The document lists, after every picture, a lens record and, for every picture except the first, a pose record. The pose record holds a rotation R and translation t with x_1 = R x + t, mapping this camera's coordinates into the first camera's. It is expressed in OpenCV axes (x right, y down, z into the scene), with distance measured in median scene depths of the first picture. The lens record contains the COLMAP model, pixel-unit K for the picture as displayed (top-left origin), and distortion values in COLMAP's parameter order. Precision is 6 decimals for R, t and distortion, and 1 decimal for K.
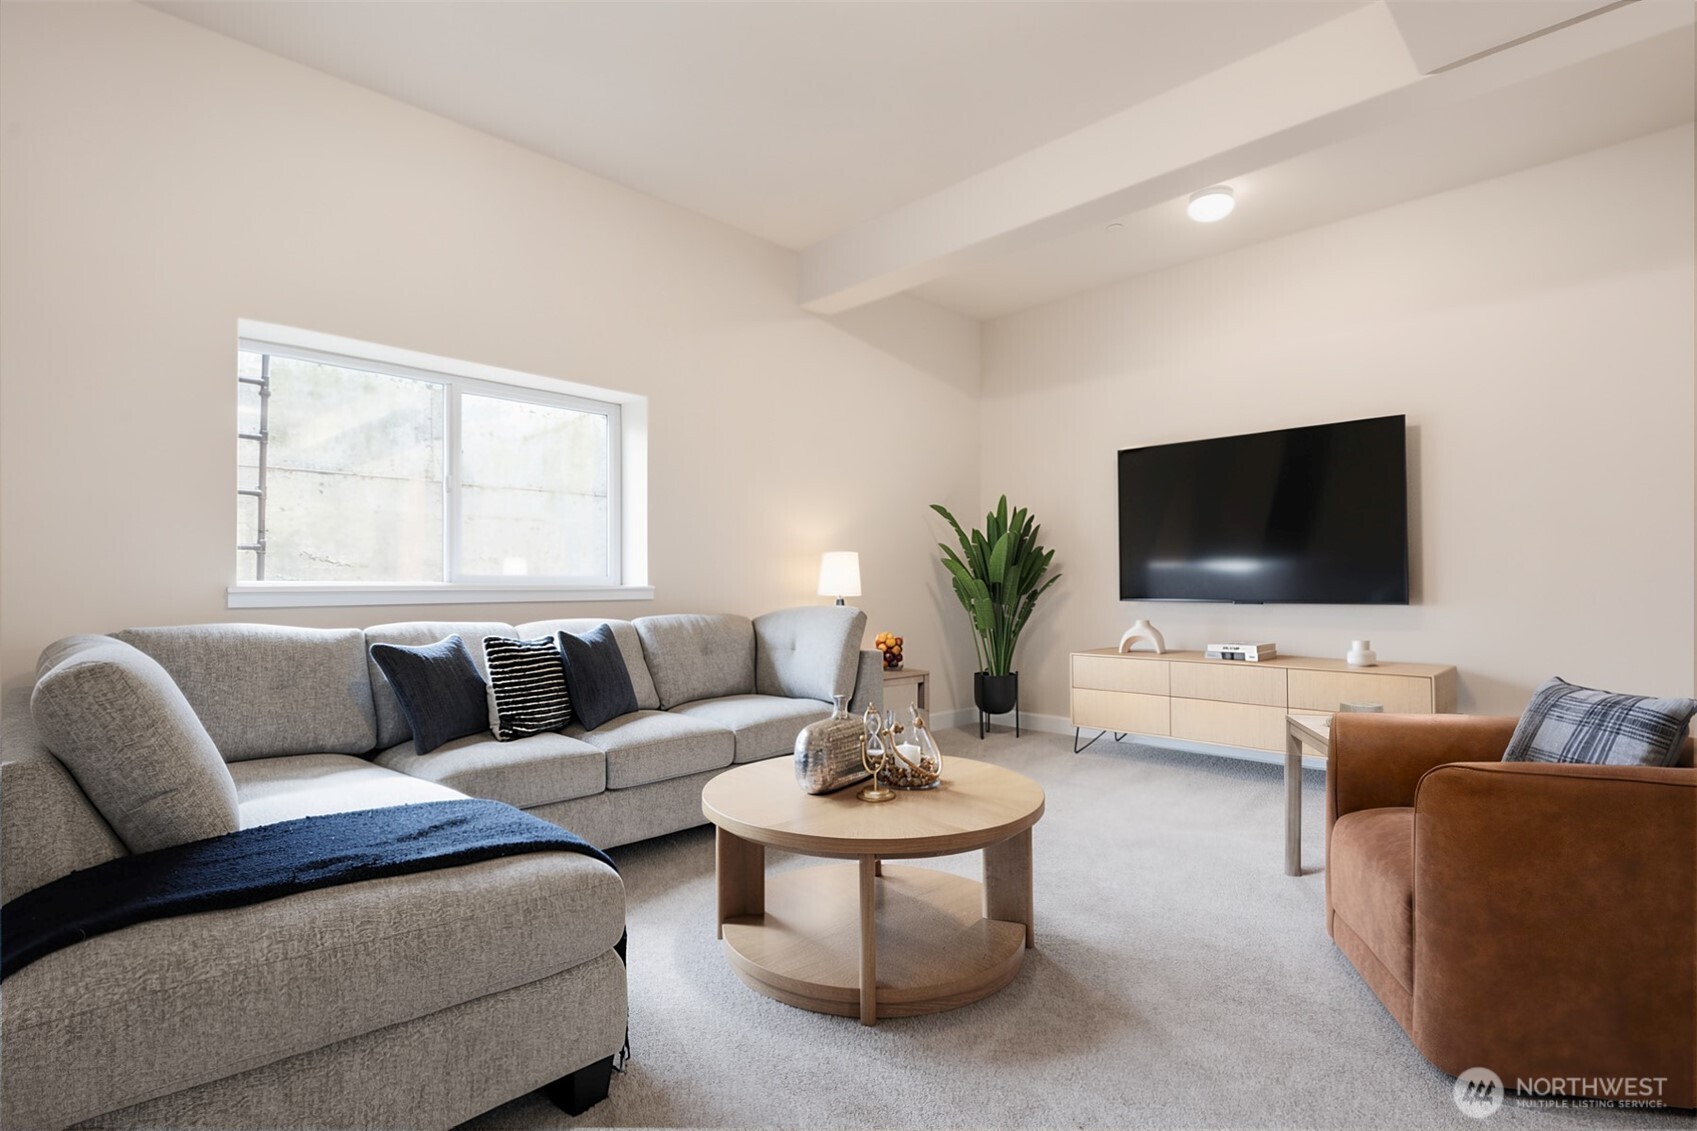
lens RADIAL K [[823.5, 0, 846.4], [0, 823.5, 589.7], [0, 0, 1]] dist [0.002289, 0.000643]
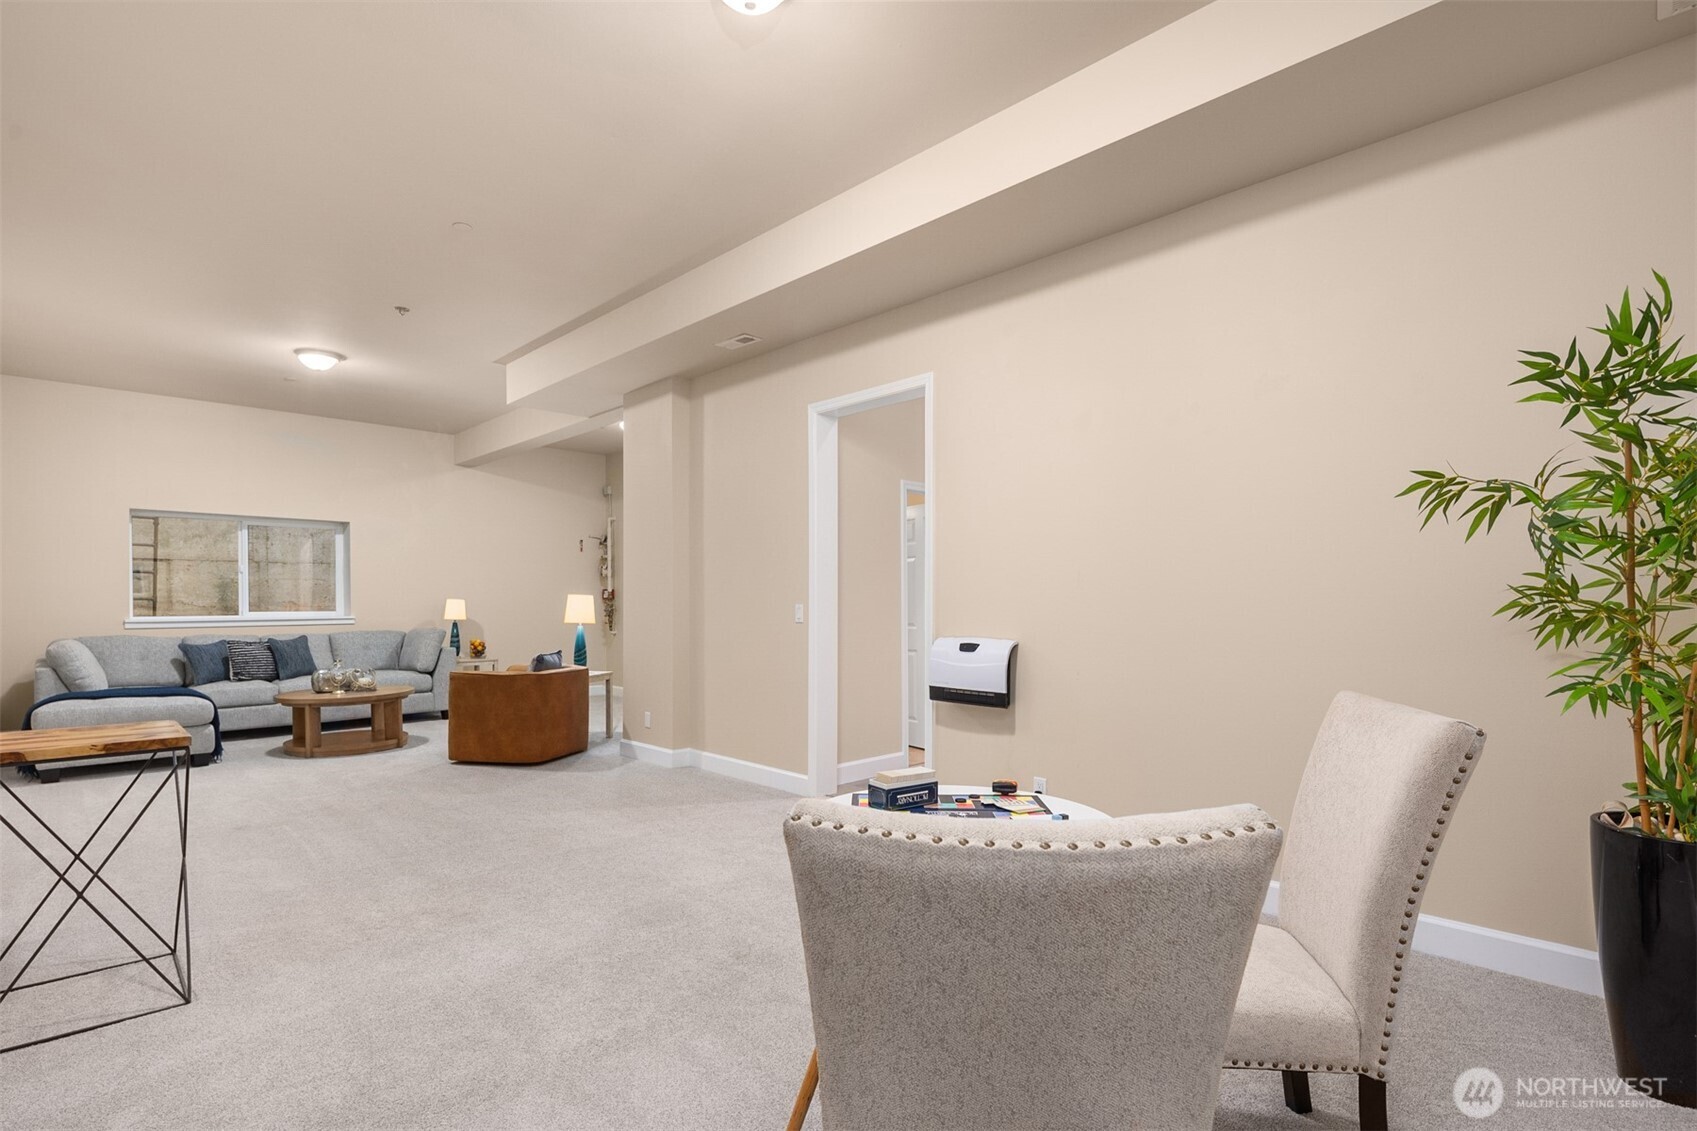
lens RADIAL K [[823.5, 0, 846.4], [0, 823.5, 589.7], [0, 0, 1]] dist [0.002289, 0.000643]
pose [[0.999969, -0.005704, 0.005505, 1.047897], [0.005837, 0.999682, -0.024512, -0.015153], [-0.005363, 0.024544, 0.999684, -1.105443]]
